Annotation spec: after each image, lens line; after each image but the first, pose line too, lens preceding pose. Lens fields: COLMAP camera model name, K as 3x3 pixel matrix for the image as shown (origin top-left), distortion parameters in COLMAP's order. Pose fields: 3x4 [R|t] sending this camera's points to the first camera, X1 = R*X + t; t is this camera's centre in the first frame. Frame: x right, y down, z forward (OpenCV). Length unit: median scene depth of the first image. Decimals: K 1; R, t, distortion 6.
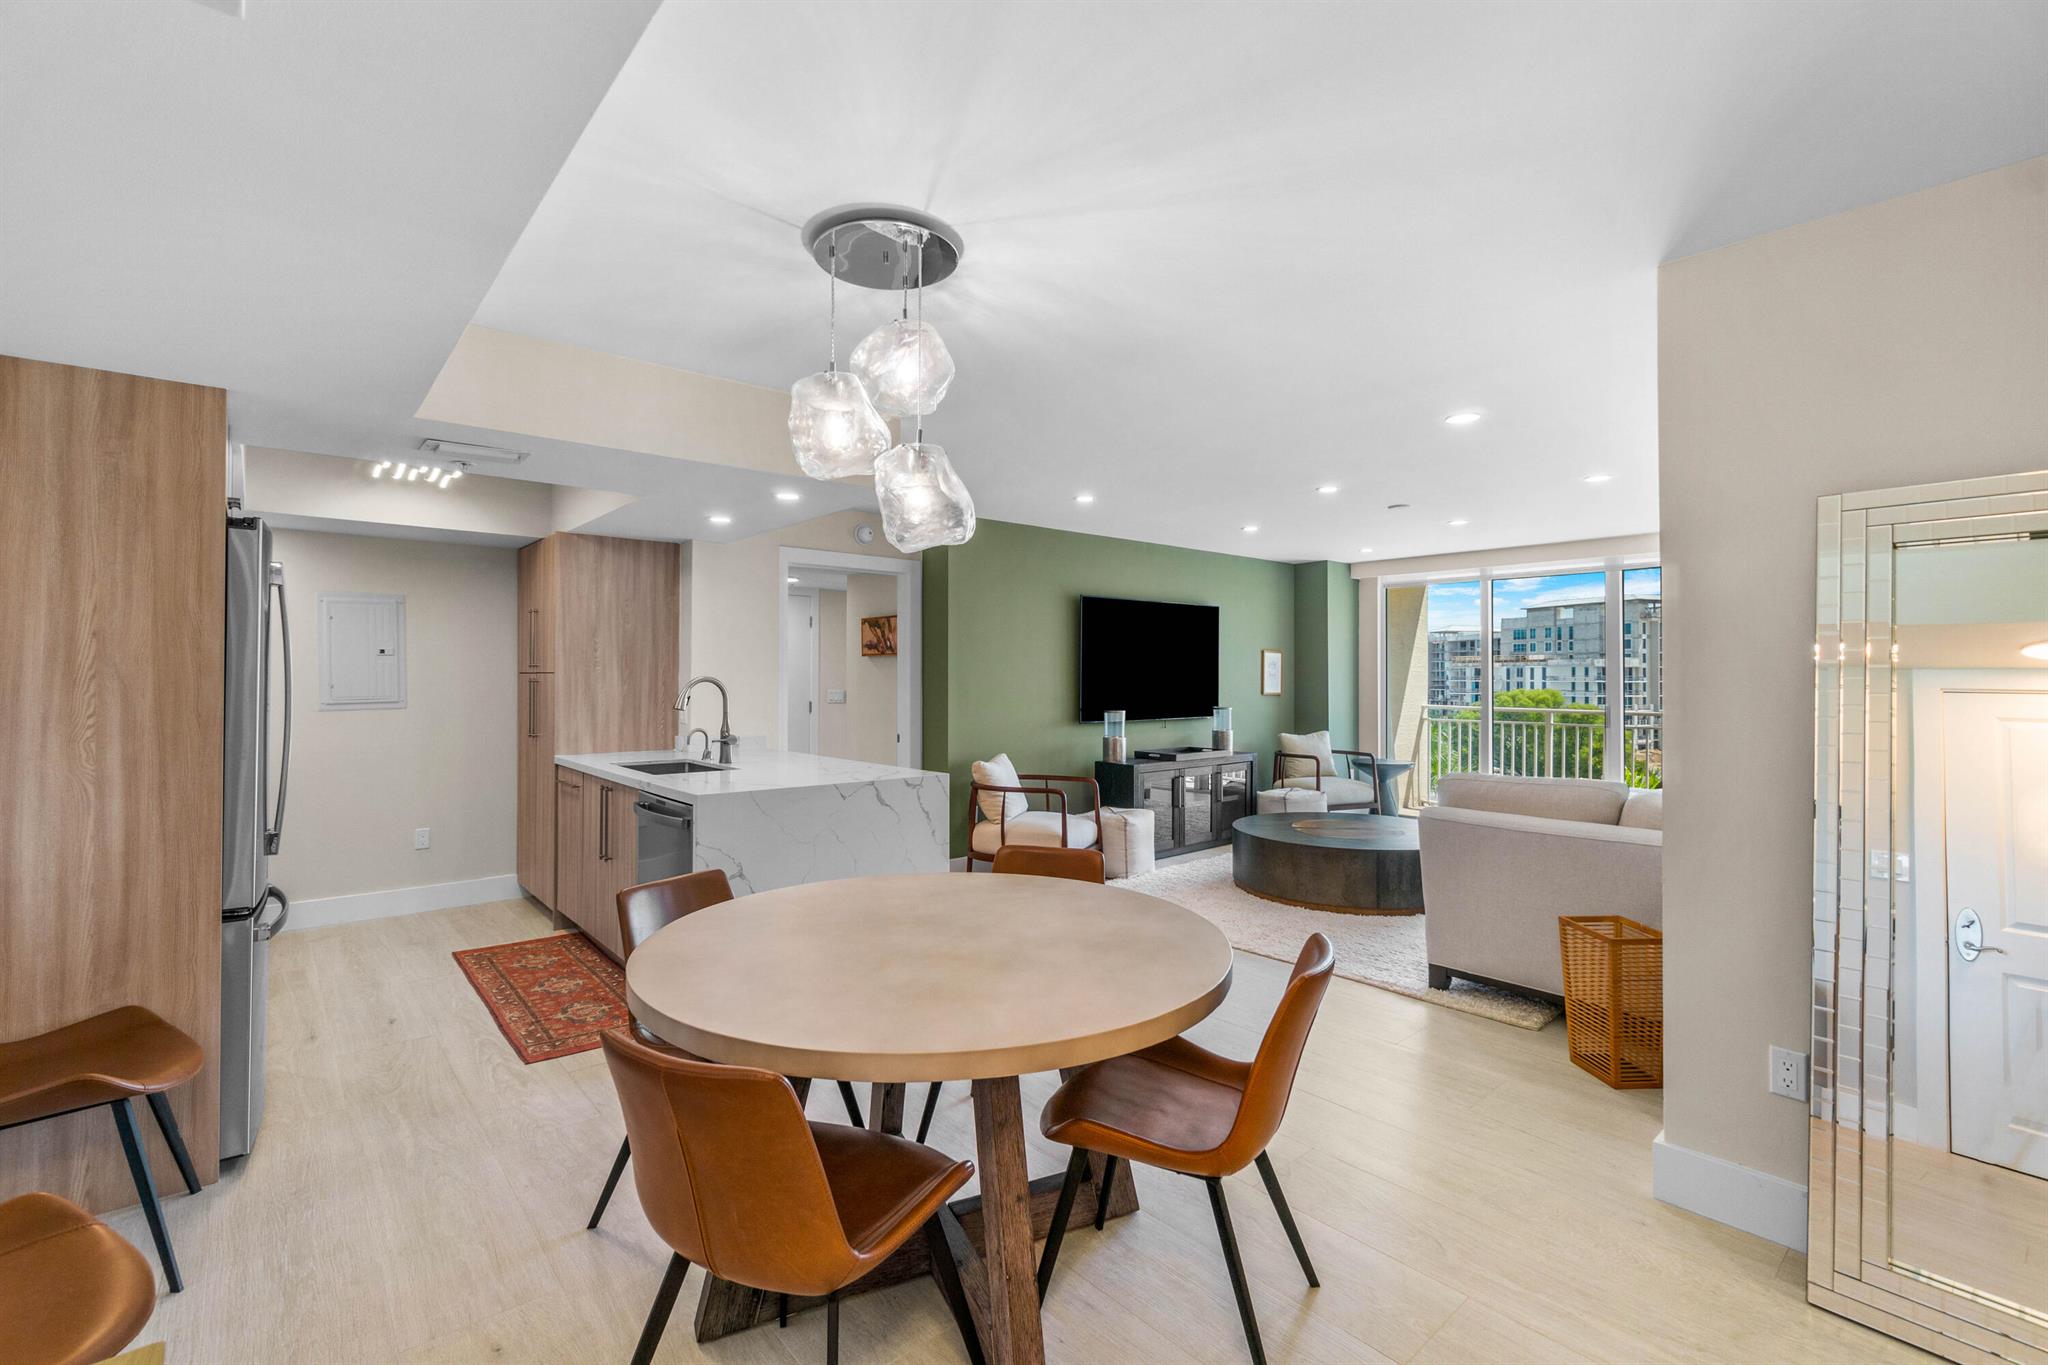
lens RADIAL K [[885.7, 0, 1015.3], [0, 885.7, 668.7], [0, 0, 1]] dist [-0.005907, 0.001852]
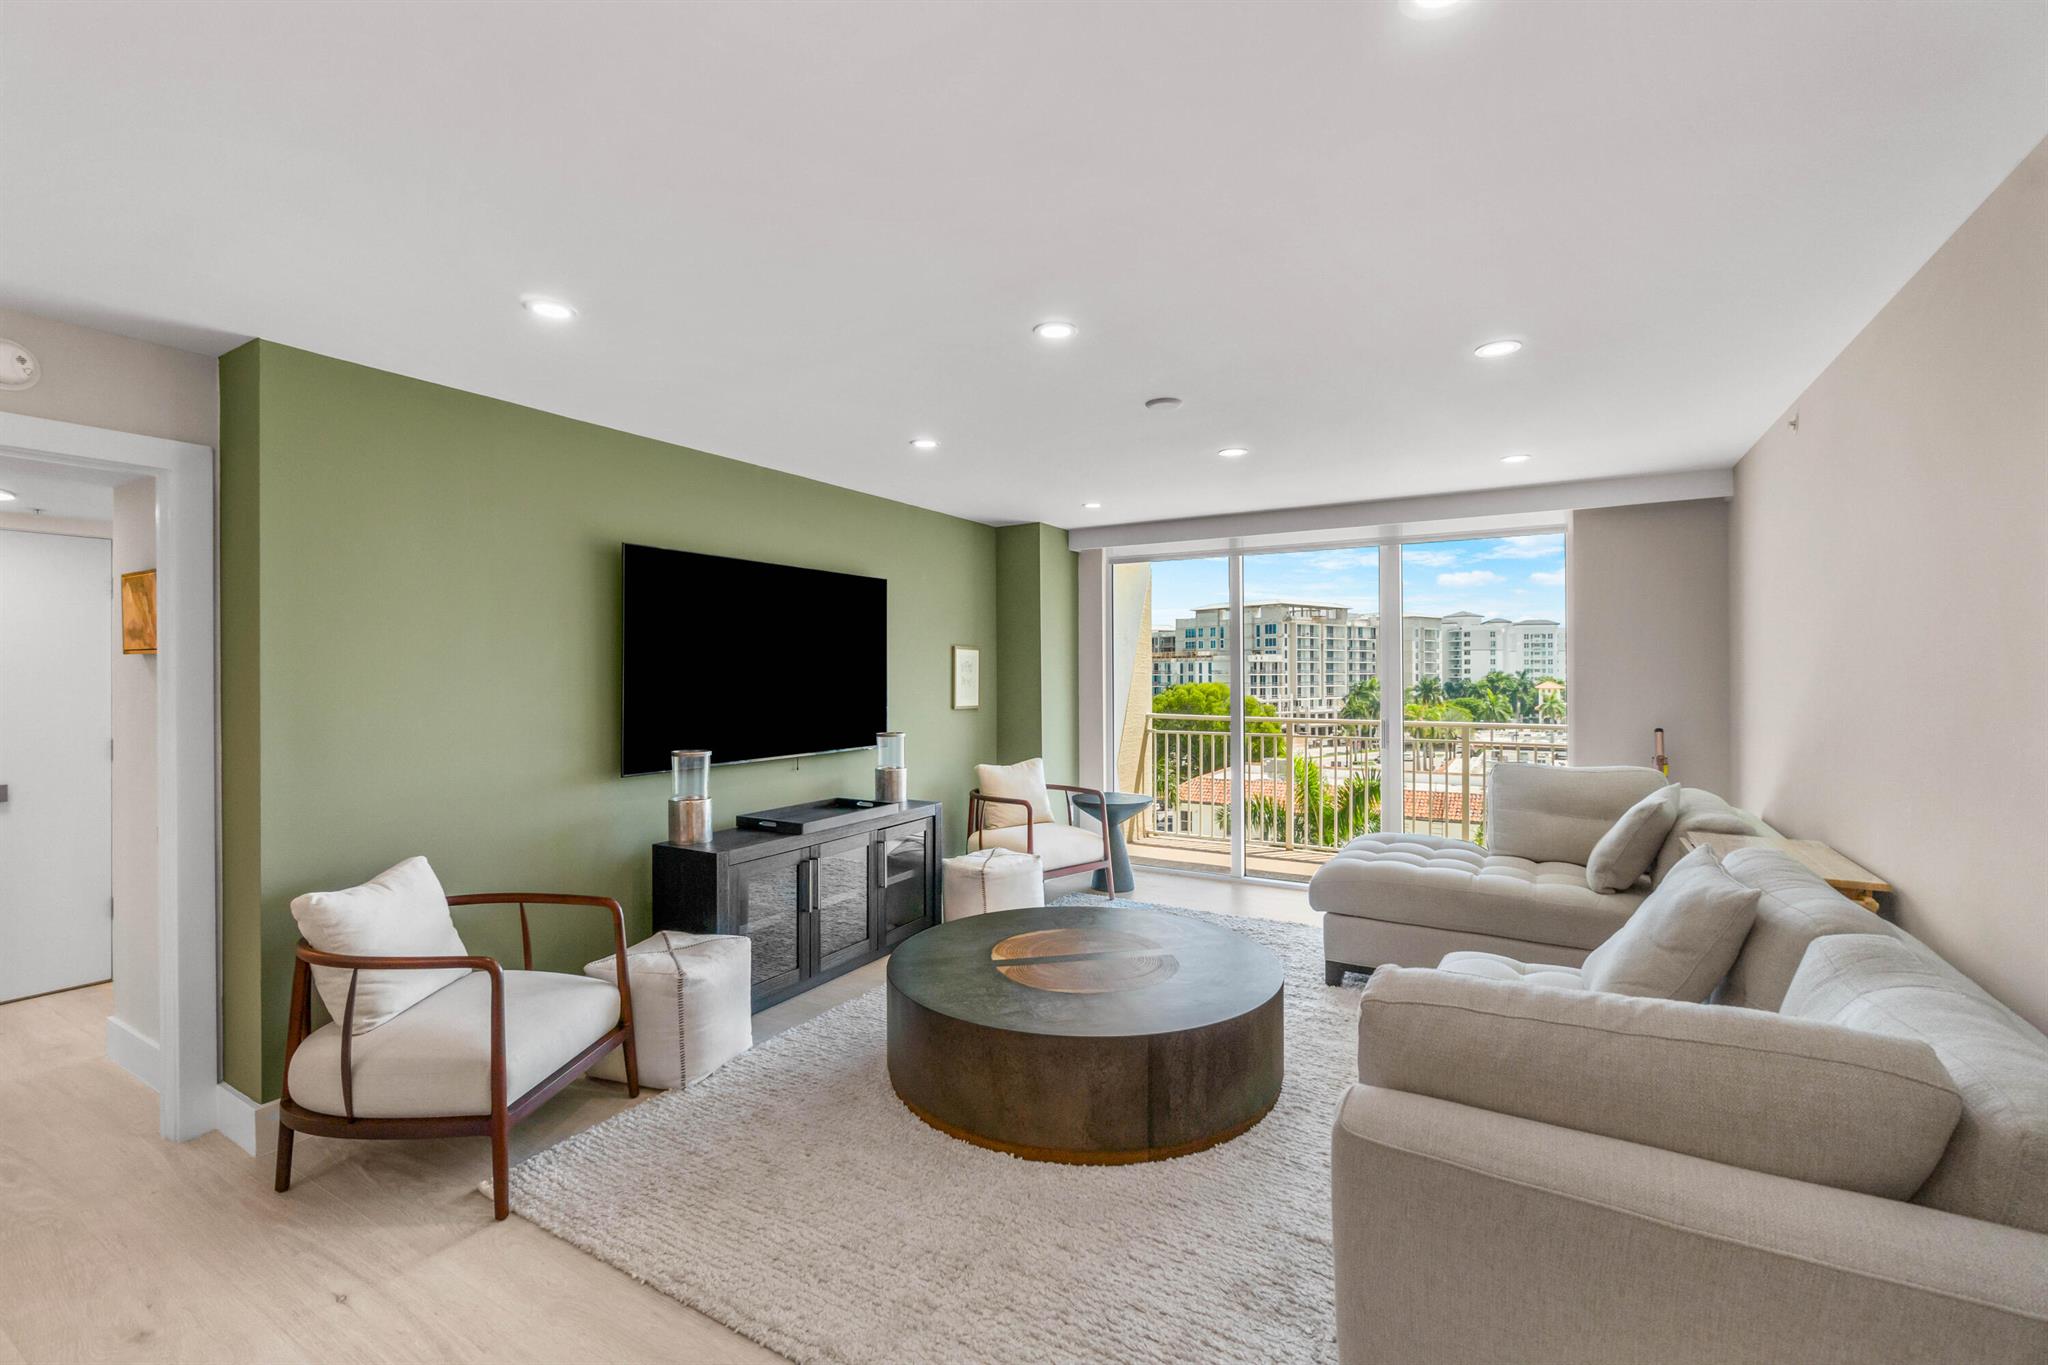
lens RADIAL K [[885.7, 0, 1033.8], [0, 885.7, 679.8], [0, 0, 1]] dist [-0.005907, 0.001852]
pose [[0.940706, -0.007703, 0.339135, 0.109454], [0.001638, 0.999834, 0.018166, -0.007040], [-0.339219, -0.016533, 0.940562, 0.342966]]
